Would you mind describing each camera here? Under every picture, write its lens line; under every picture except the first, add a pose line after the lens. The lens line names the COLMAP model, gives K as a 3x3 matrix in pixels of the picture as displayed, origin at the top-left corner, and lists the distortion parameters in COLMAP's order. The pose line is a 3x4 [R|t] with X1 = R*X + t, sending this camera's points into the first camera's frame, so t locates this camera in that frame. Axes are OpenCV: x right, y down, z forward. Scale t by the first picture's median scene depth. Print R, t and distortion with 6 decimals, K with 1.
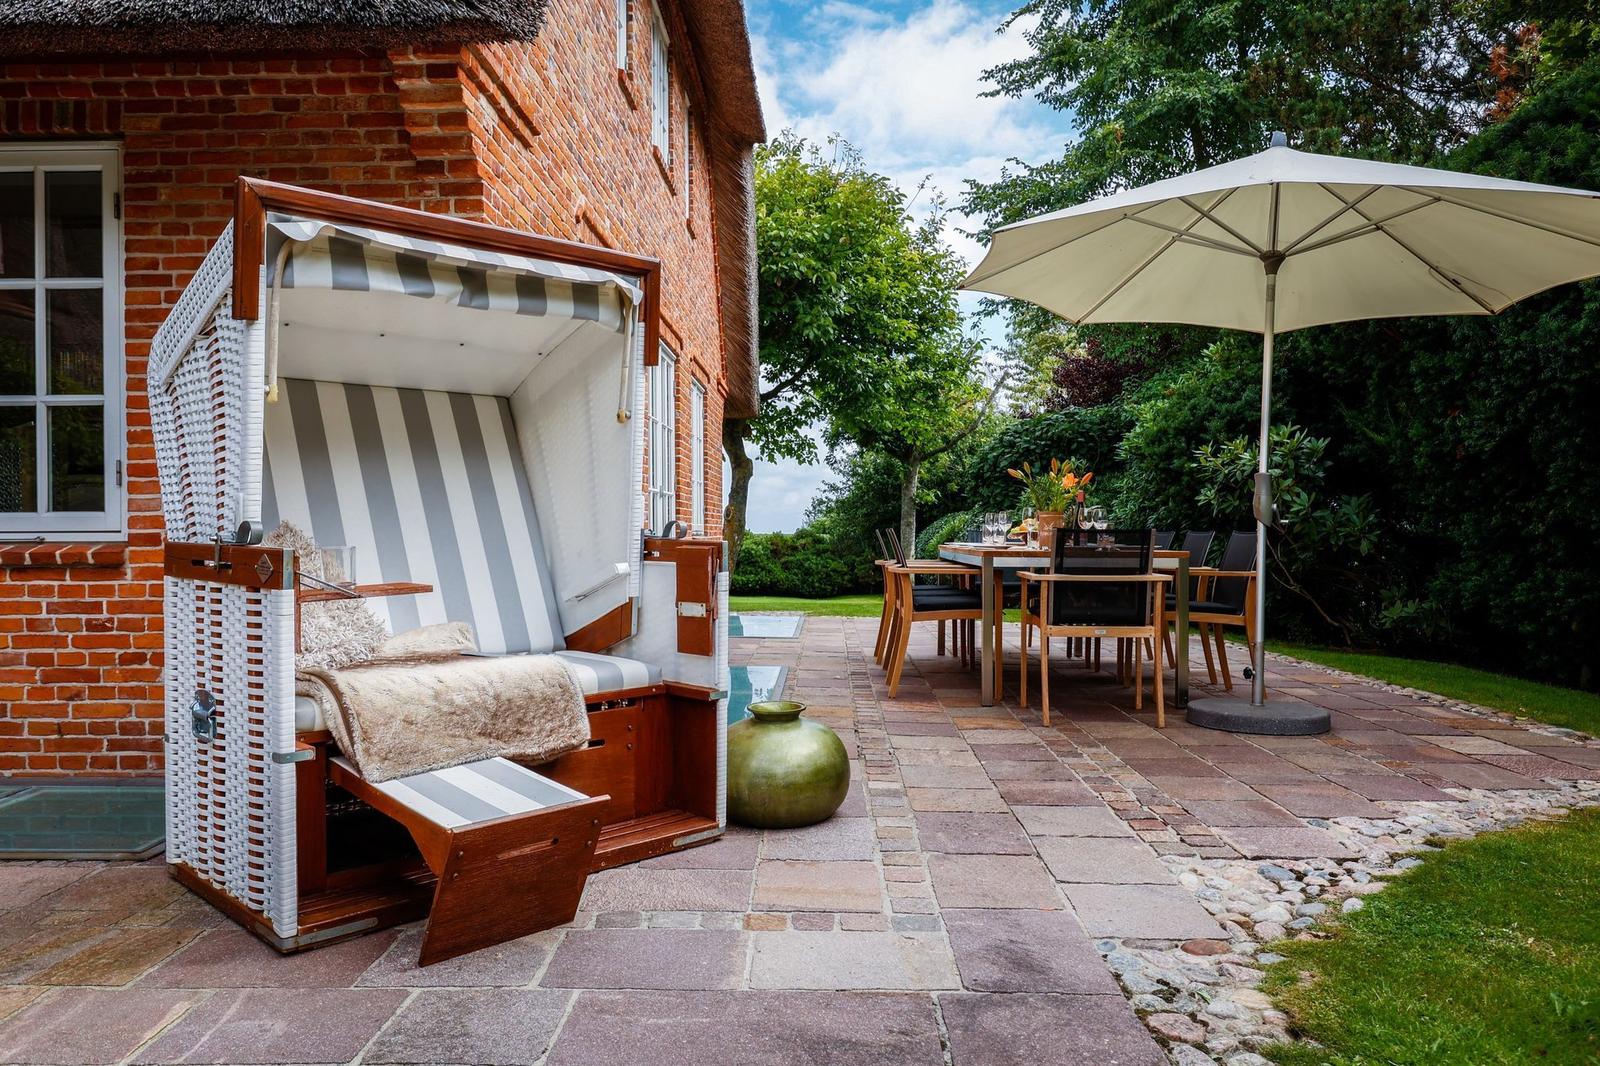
lens RADIAL K [[1140.3, 0, 800.0], [0, 1140.3, 533.0], [0, 0, 1]] dist [0.002272, -0.001361]
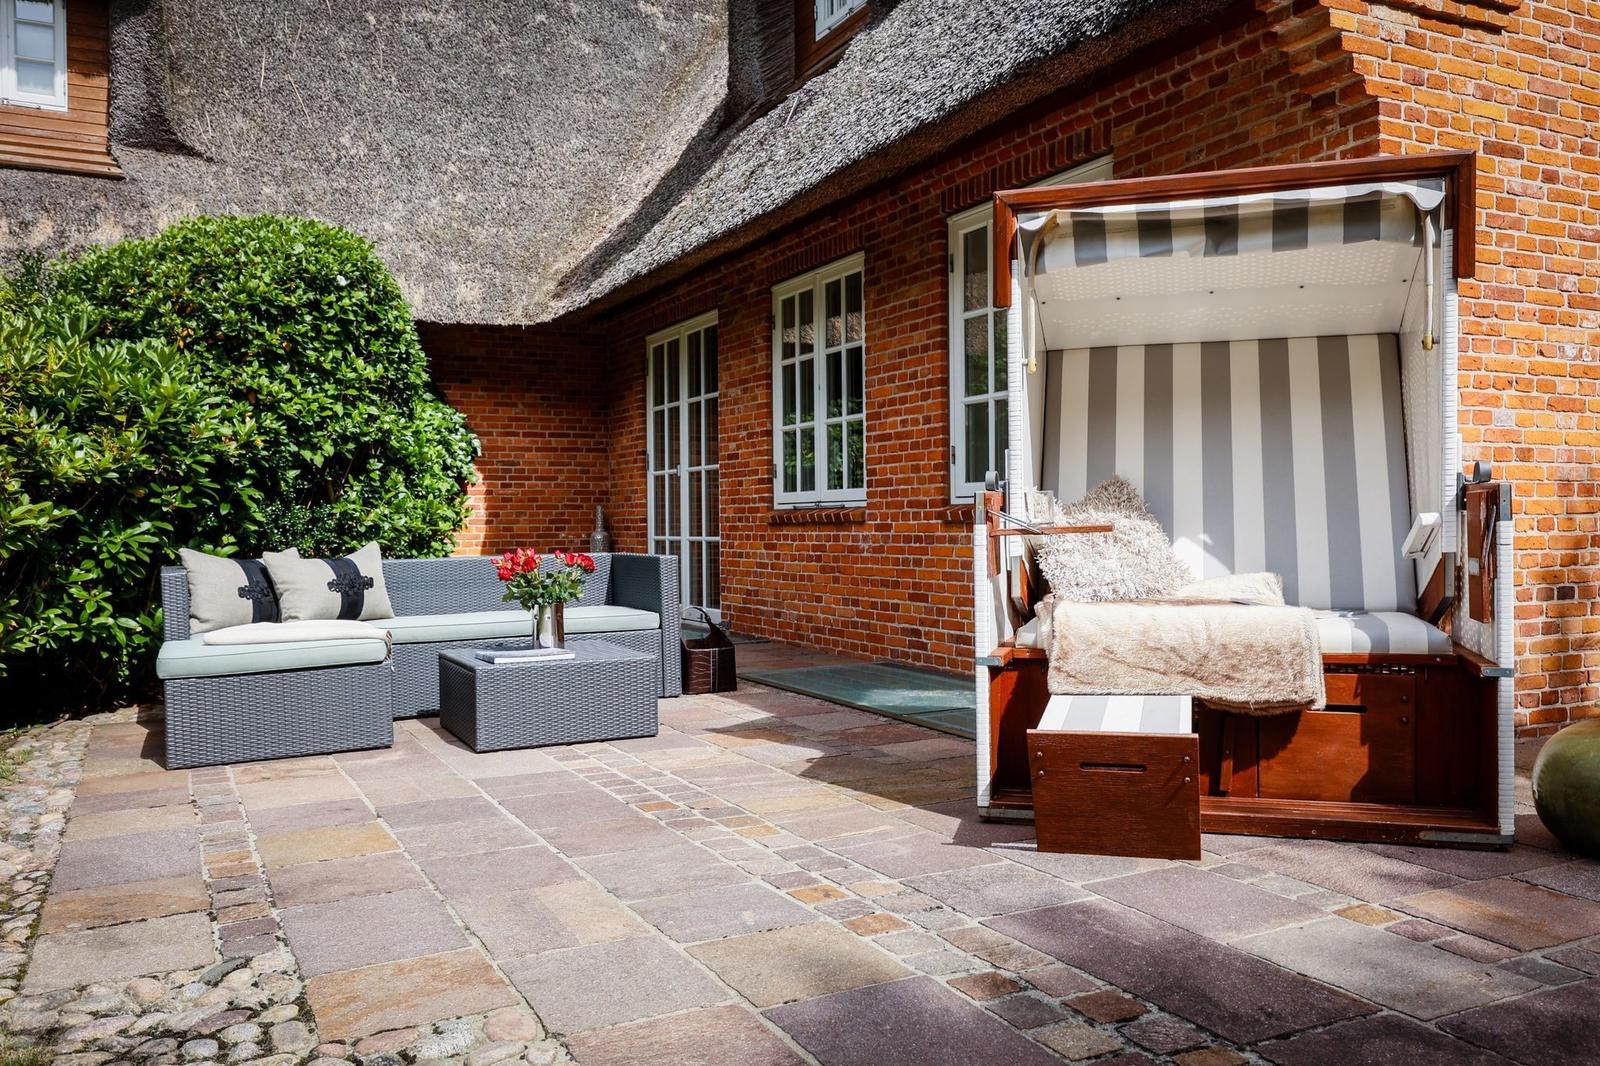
lens RADIAL K [[1287.2, 0, 805.0], [0, 1287.2, 522.2], [0, 0, 1]] dist [0.008851, 0.005298]
pose [[0.474944, 0.002450, -0.880013, 0.406997], [0.002807, 0.999987, 0.004299, 0.023997], [0.880012, -0.004512, 0.474931, 0.101905]]
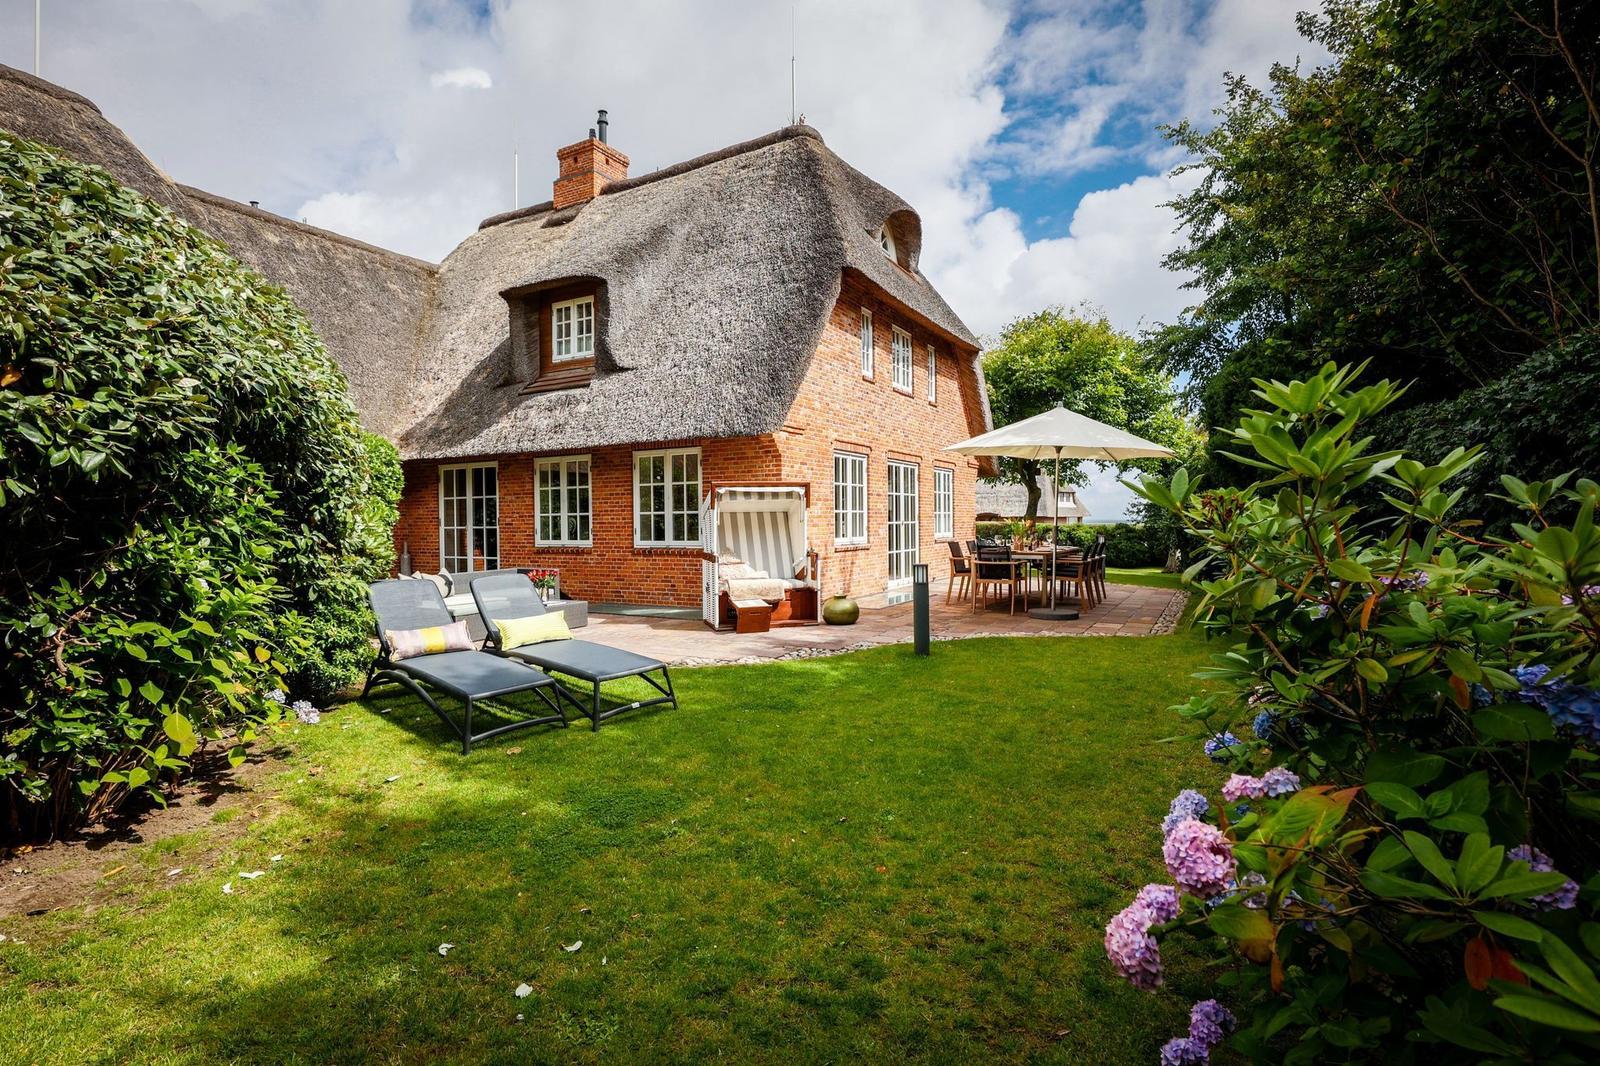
lens RADIAL K [[785.2, 0, 801.0], [0, 785.2, 526.8], [0, 0, 1]] dist [-0.030831, 0.000763]
pose [[0.888428, 0.000086, -0.459016, 0.946467], [0.004458, 0.999951, 0.008816, -0.089370], [0.458995, -0.009878, 0.888384, -1.240401]]
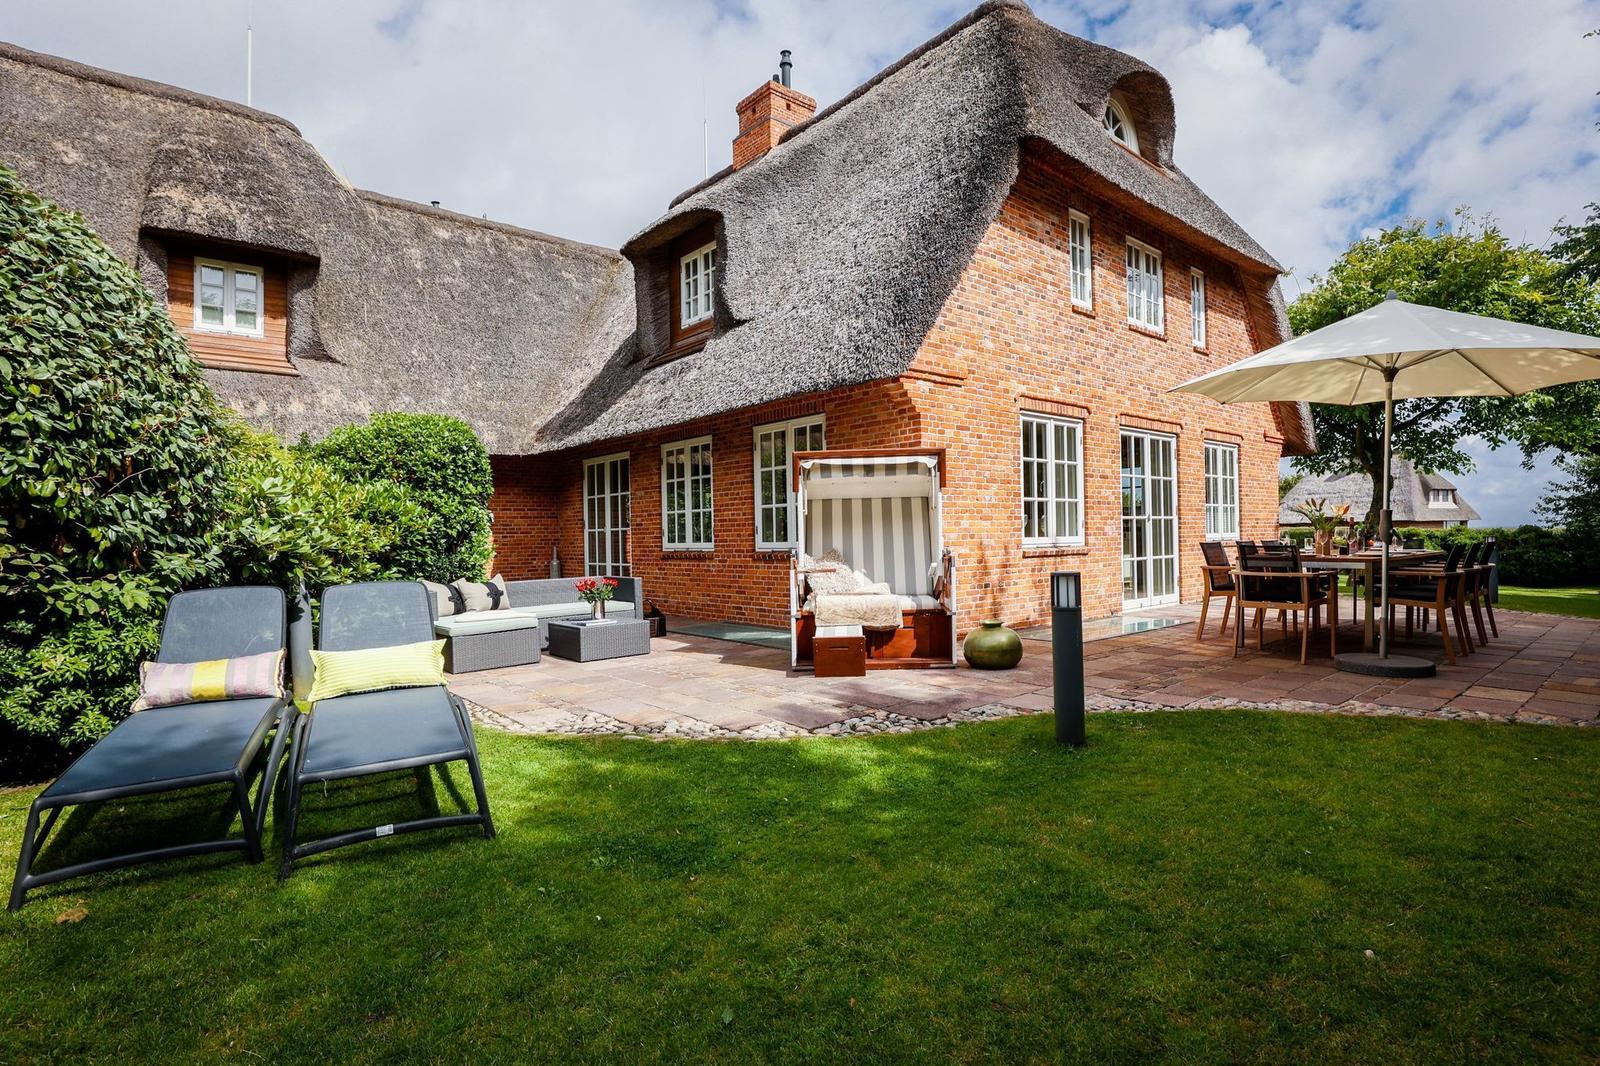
lens RADIAL K [[805.0, 0, 811.7], [0, 805.0, 532.4], [0, 0, 1]] dist [-0.031020, 0.000628]
pose [[0.676435, -0.010166, -0.736432, 0.875115], [0.013153, 0.999912, -0.001722, -0.038122], [0.736385, -0.008522, 0.676509, -0.404382]]
